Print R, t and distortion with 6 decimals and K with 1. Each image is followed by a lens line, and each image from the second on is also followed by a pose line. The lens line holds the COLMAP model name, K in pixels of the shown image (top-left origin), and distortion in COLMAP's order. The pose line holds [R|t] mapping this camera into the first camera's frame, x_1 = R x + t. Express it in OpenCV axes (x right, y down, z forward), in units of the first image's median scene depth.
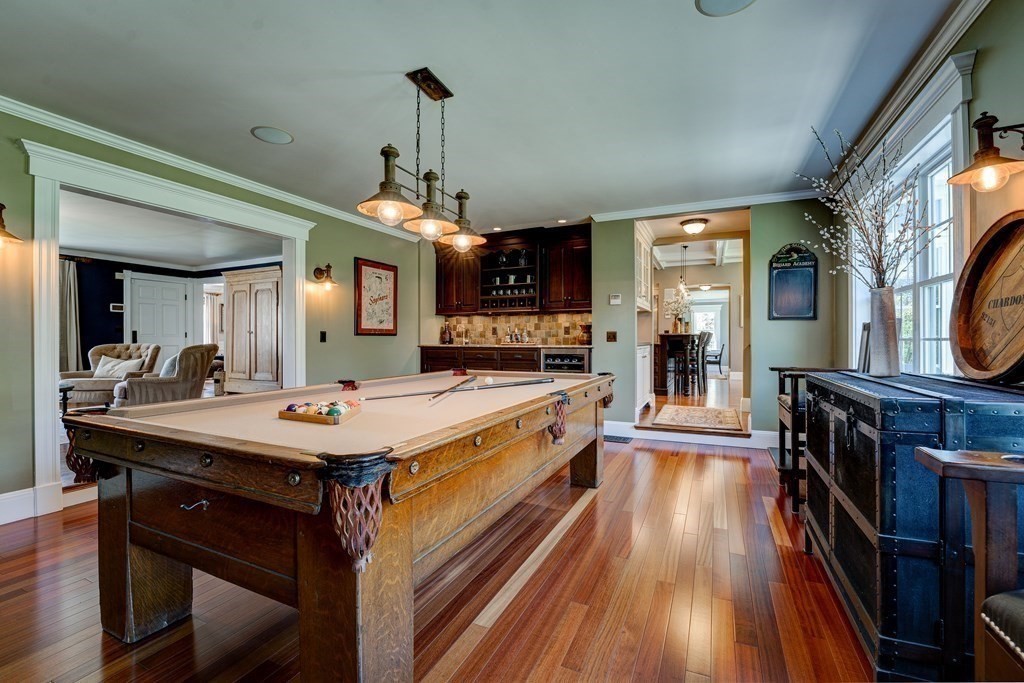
lens RADIAL K [[440.3, 0, 512.9], [0, 440.3, 340.0], [0, 0, 1]] dist [-0.002735, -0.000072]
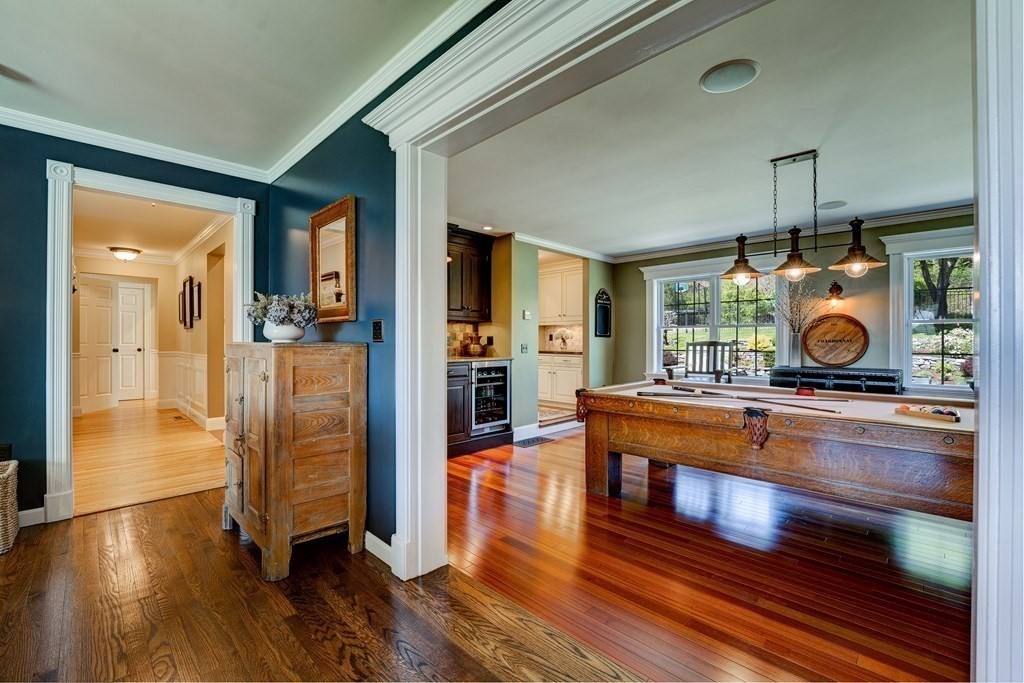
lens RADIAL K [[440.3, 0, 515.4], [0, 440.3, 342.1], [0, 0, 1]] dist [-0.002735, -0.000072]
pose [[0.336347, 0.001827, 0.941736, -0.828185], [-0.000864, 0.999998, -0.001632, -0.021789], [-0.941738, -0.000265, 0.336348, 0.667838]]
